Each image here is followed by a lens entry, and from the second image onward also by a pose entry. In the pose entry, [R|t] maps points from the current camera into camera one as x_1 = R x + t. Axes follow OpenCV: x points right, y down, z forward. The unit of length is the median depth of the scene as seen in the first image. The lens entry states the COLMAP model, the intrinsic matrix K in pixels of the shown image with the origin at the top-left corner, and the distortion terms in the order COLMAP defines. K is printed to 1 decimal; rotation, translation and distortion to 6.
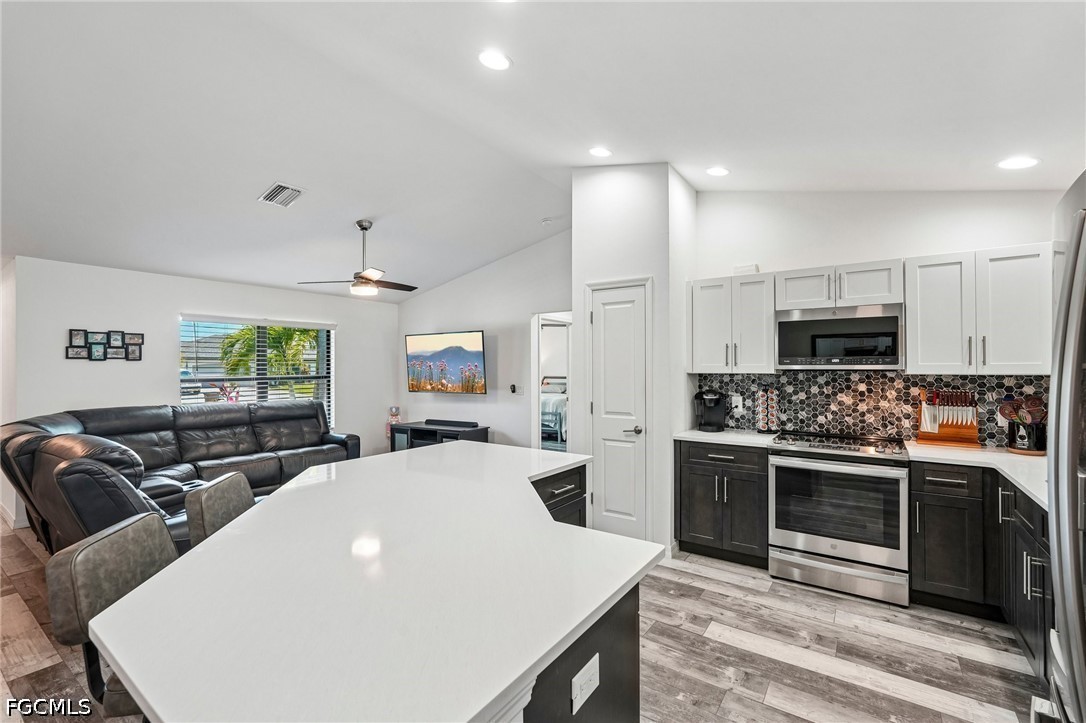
lens RADIAL K [[475.8, 0, 543.0], [0, 475.8, 364.6], [0, 0, 1]] dist [-0.003809, 0.000009]
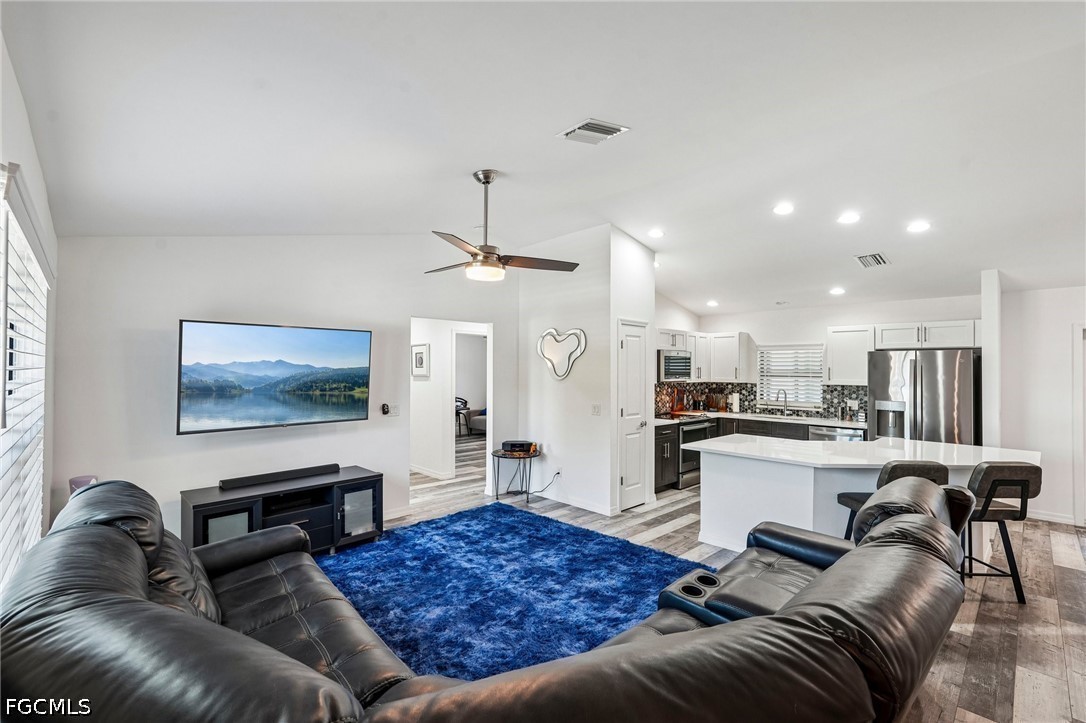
lens RADIAL K [[480.8, 0, 542.7], [0, 480.8, 364.6], [0, 0, 1]] dist [-0.002729, 0.000507]
pose [[0.179152, 0.012960, 0.983736, -1.281333], [-0.011588, 0.999872, -0.011062, -0.025871], [-0.983753, -0.009417, 0.179279, 0.998683]]
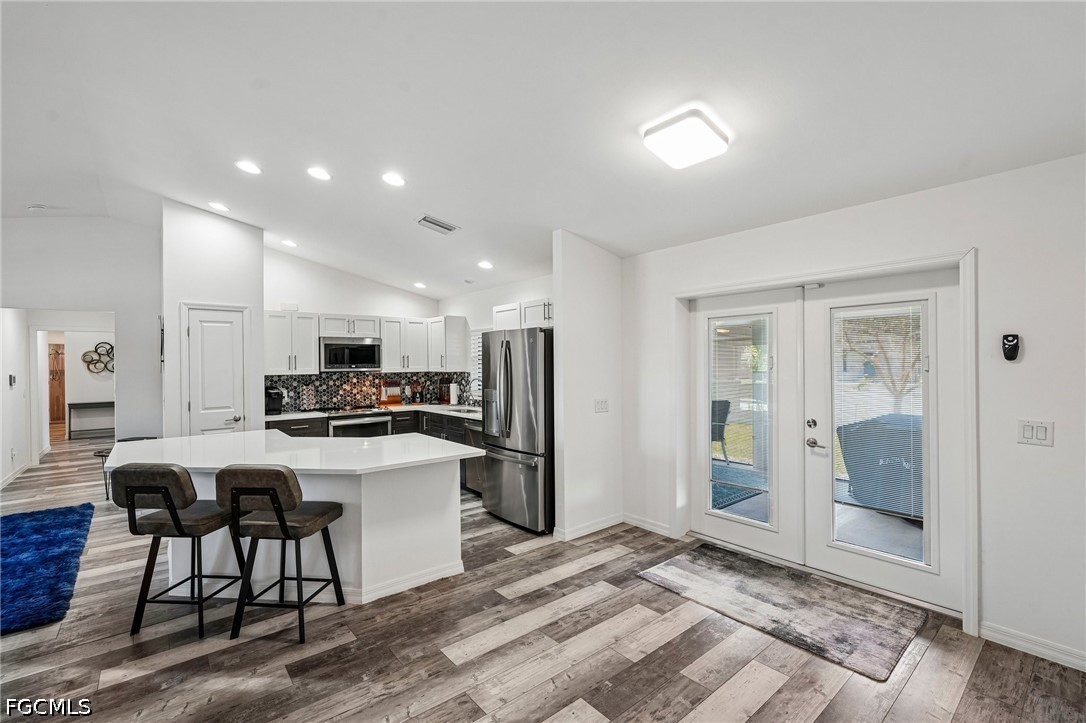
lens RADIAL K [[480.8, 0, 542.7], [0, 480.8, 364.6], [0, 0, 1]] dist [-0.002729, 0.000507]
pose [[0.260319, -0.003380, 0.965517, -0.850982], [0.006656, 0.999976, 0.001706, -0.010827], [-0.965500, 0.005982, 0.260336, -0.179664]]
